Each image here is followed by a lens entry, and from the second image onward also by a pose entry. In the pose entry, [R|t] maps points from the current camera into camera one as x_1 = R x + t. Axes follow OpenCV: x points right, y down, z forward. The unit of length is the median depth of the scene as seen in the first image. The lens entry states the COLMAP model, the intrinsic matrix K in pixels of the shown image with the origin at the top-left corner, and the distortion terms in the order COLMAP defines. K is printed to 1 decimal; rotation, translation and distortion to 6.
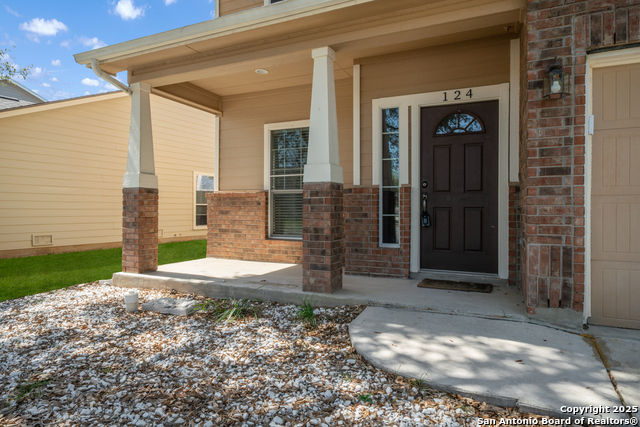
lens RADIAL K [[389.8, 0, 320.2], [0, 389.8, 212.7], [0, 0, 1]] dist [0.006220, 0.000078]
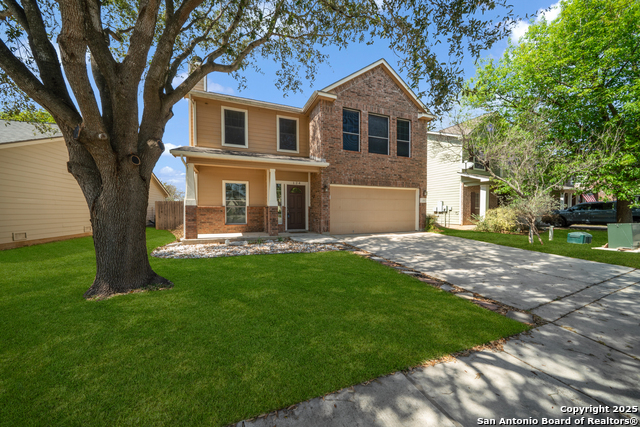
lens RADIAL K [[221.0, 0, 318.6], [0, 221.0, 217.4], [0, 0, 1]] dist [-0.007387, -0.000312]
pose [[0.683544, -0.020929, 0.729609, -0.941382], [0.008731, 0.999752, 0.020498, -0.008379], [-0.729857, -0.007641, 0.683557, -0.549259]]
